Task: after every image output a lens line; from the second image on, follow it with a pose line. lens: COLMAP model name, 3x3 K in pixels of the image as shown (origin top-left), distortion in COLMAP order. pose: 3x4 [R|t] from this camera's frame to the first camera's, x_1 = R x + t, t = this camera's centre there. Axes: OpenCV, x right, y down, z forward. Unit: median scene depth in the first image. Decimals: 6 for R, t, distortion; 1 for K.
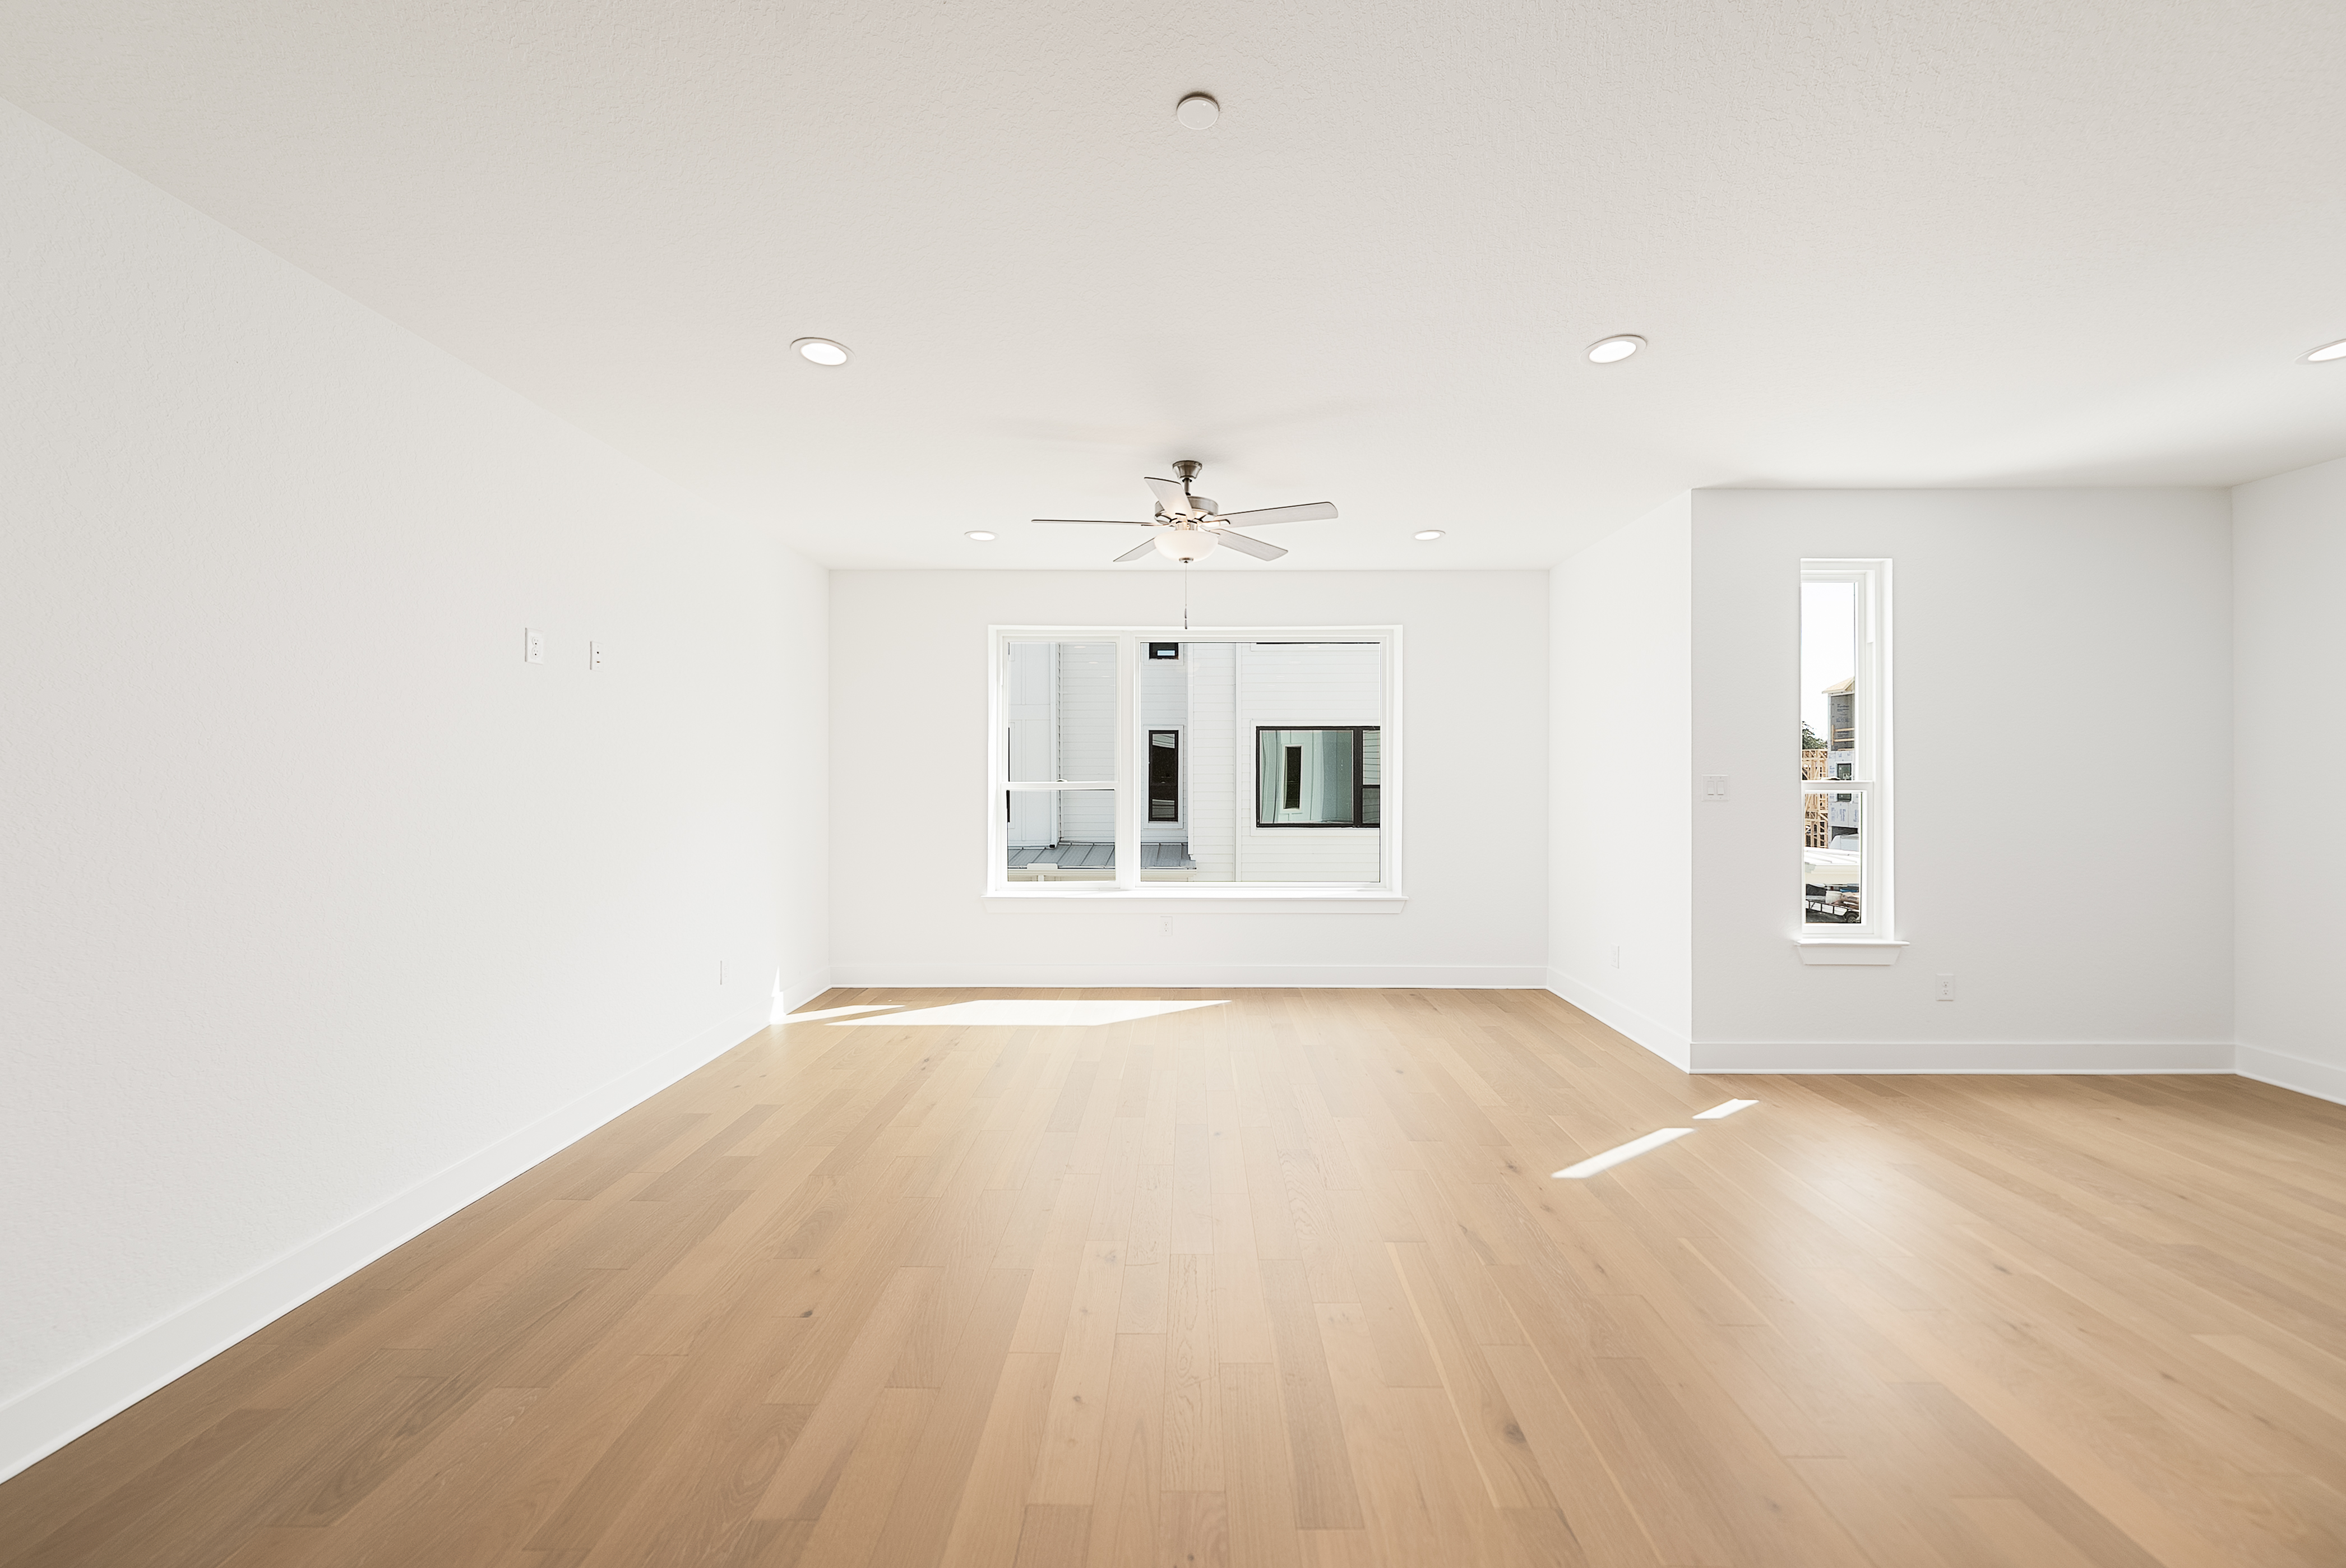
lens RADIAL K [[830.8, 0, 1178.7], [0, 830.8, 772.8], [0, 0, 1]] dist [-0.000696, -0.000127]
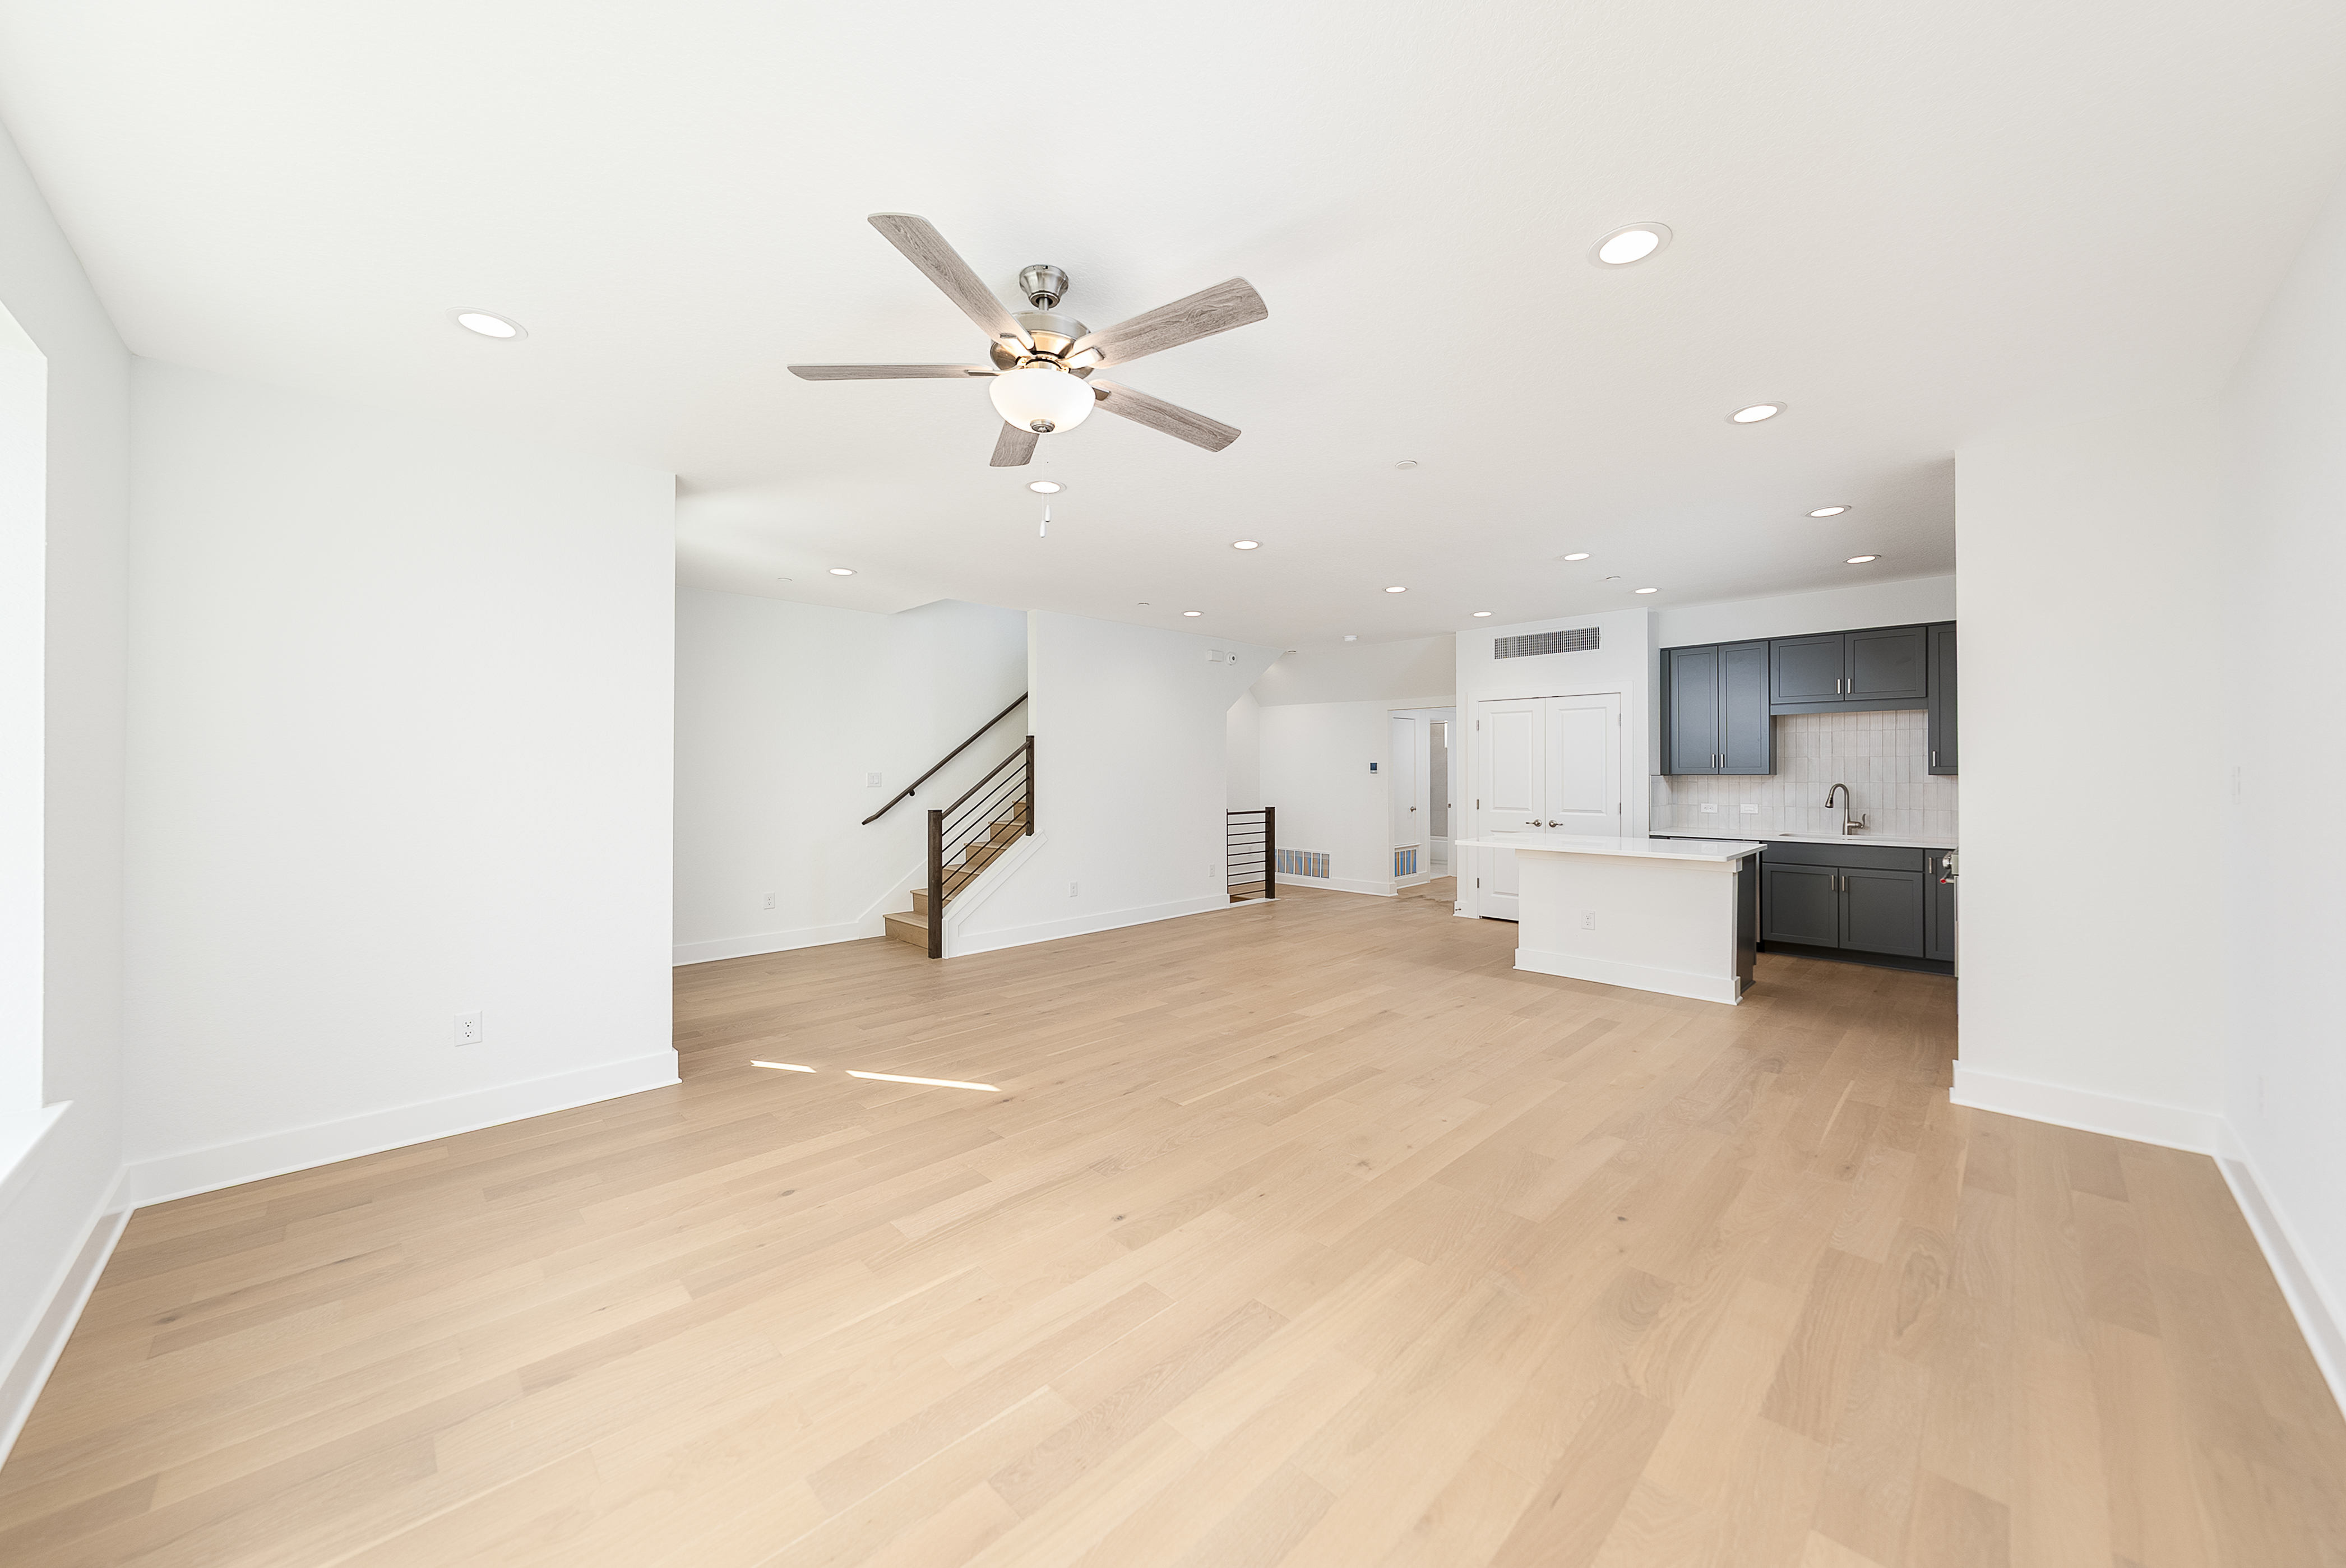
lens RADIAL K [[840.9, 0, 1165.1], [0, 840.9, 767.3], [0, 0, 1]] dist [-0.000638, -0.000043]
pose [[-0.706095, 0.008952, 0.708060, -0.331695], [0.001683, 0.999938, -0.010963, 0.006383], [-0.708115, -0.006549, -0.706067, 0.910811]]
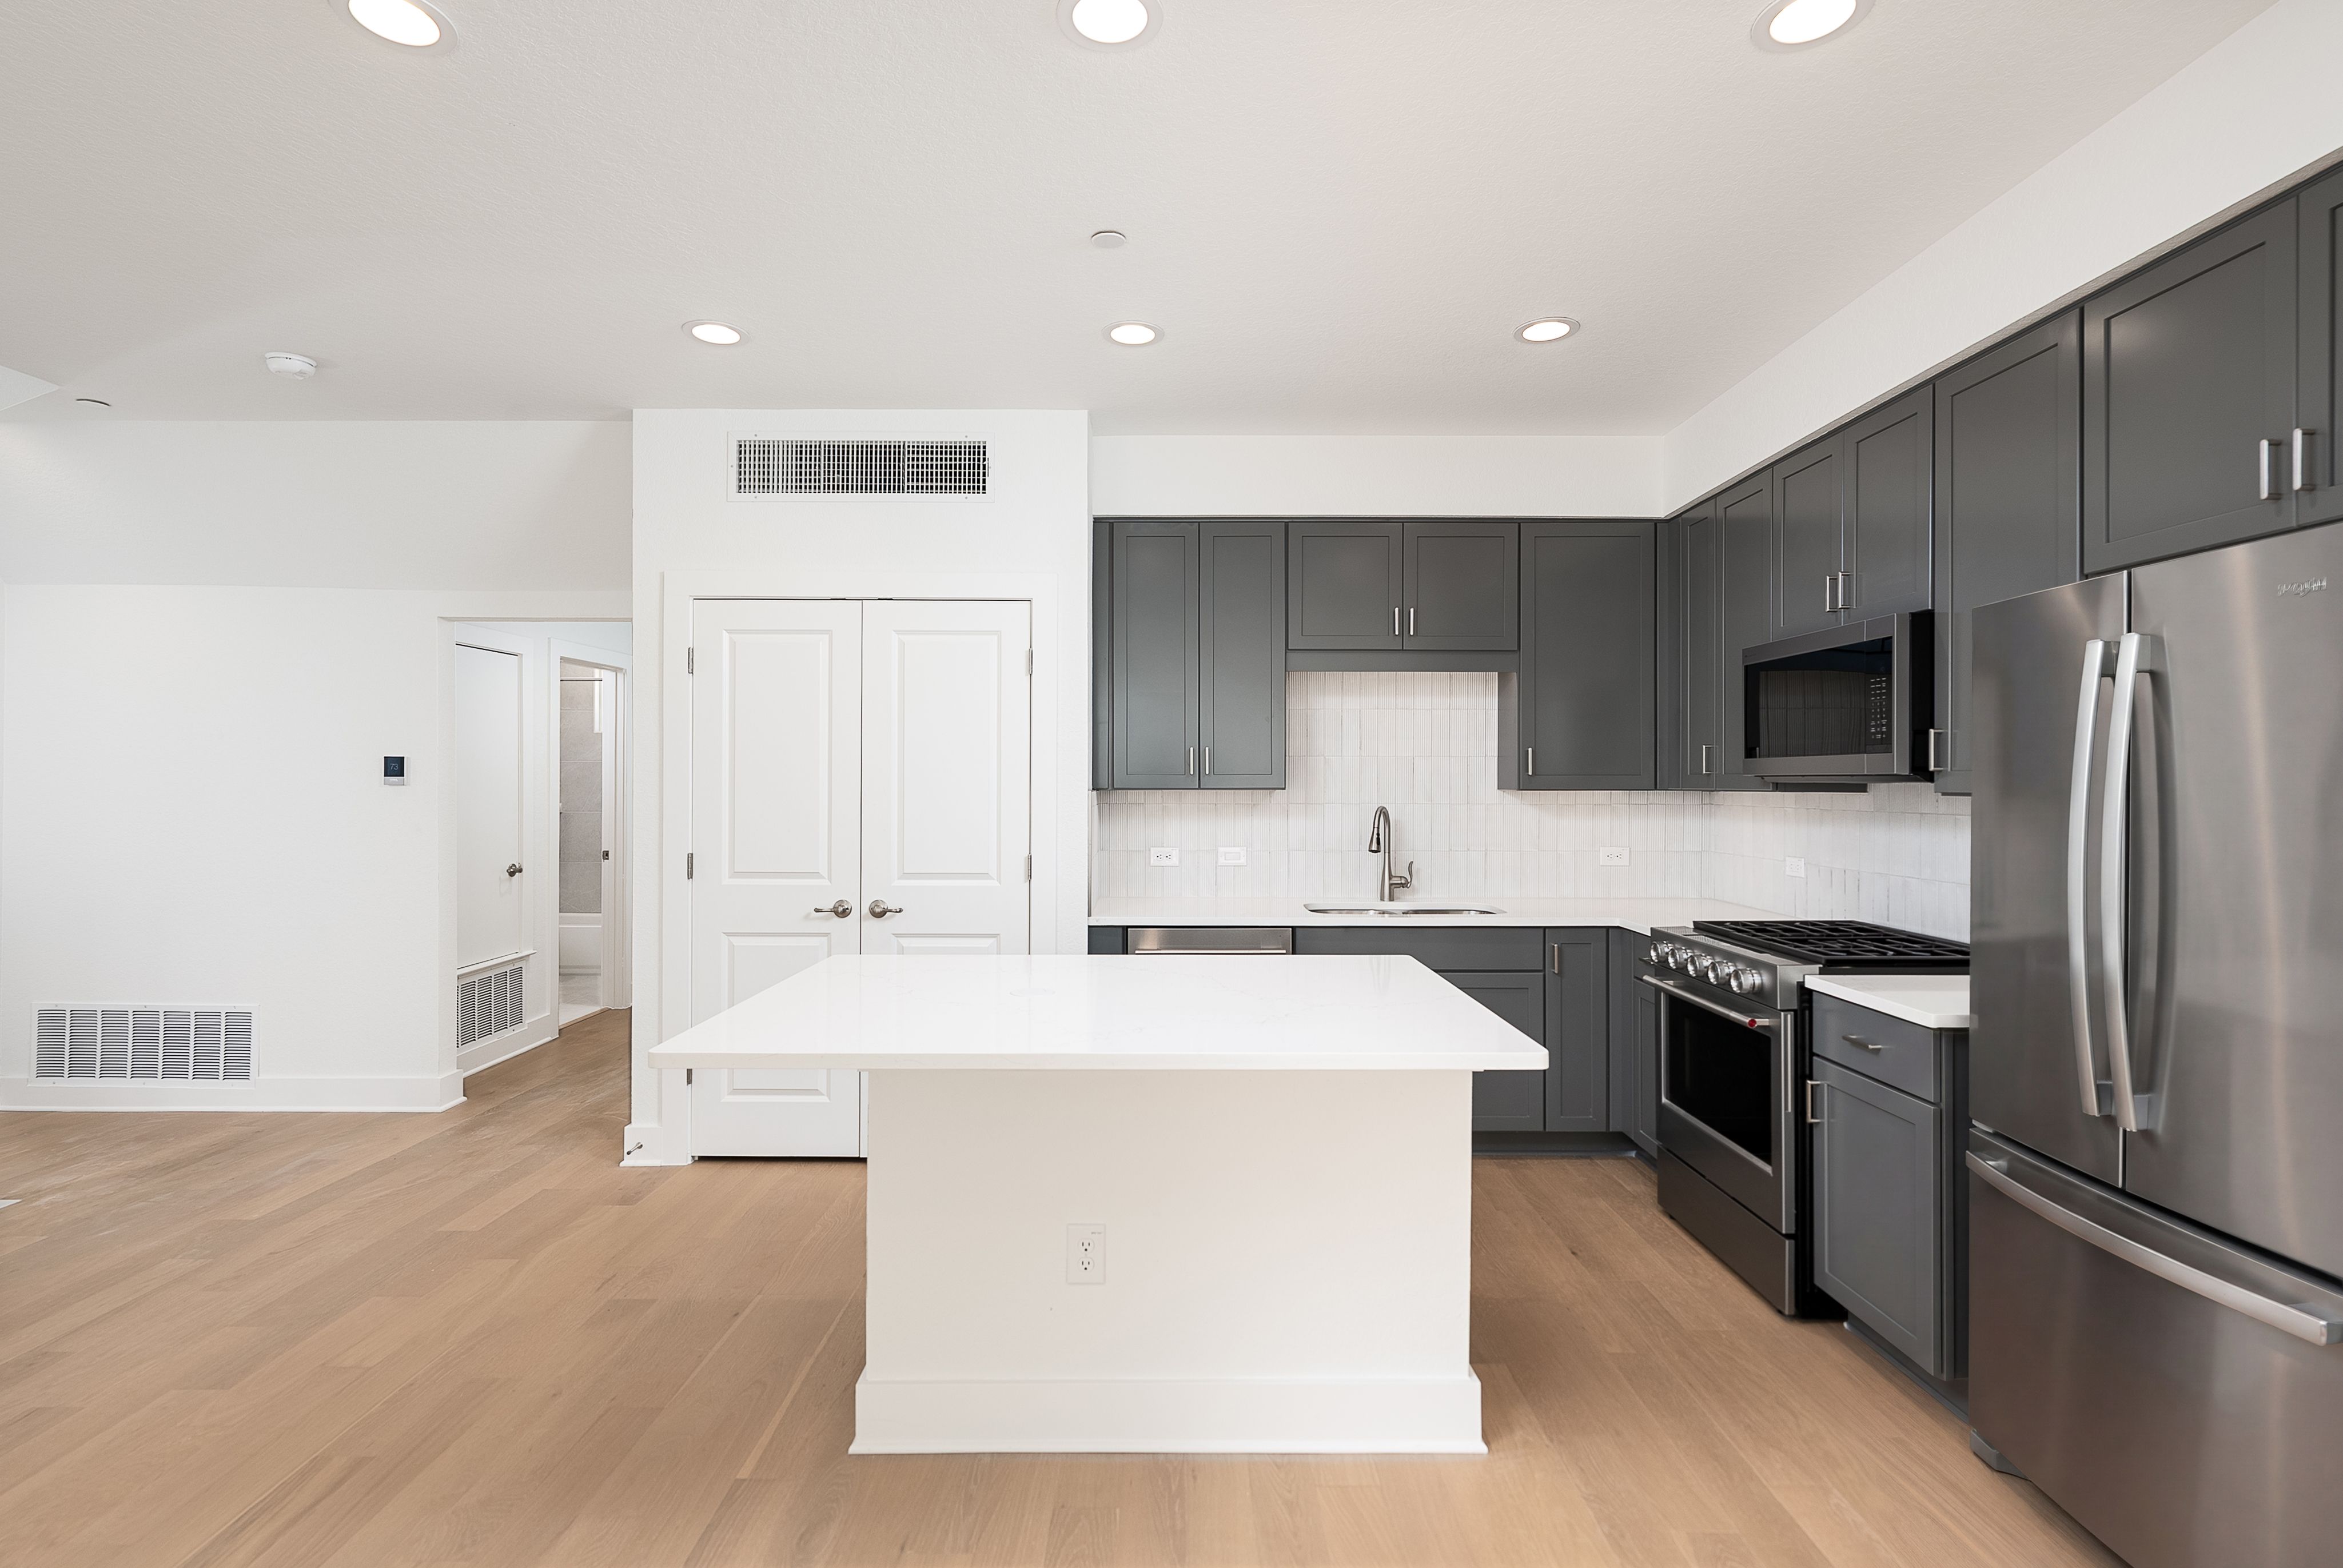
lens RADIAL K [[1141.8, 0, 1171.5], [0, 1141.8, 784.0], [0, 0, 1]] dist [-0.016947, 0.014378]
pose [[-0.999951, 0.000192, -0.009892, -0.002443], [0.000205, 0.999999, -0.001233, 0.002095], [0.009891, -0.001235, -0.999950, 0.272808]]
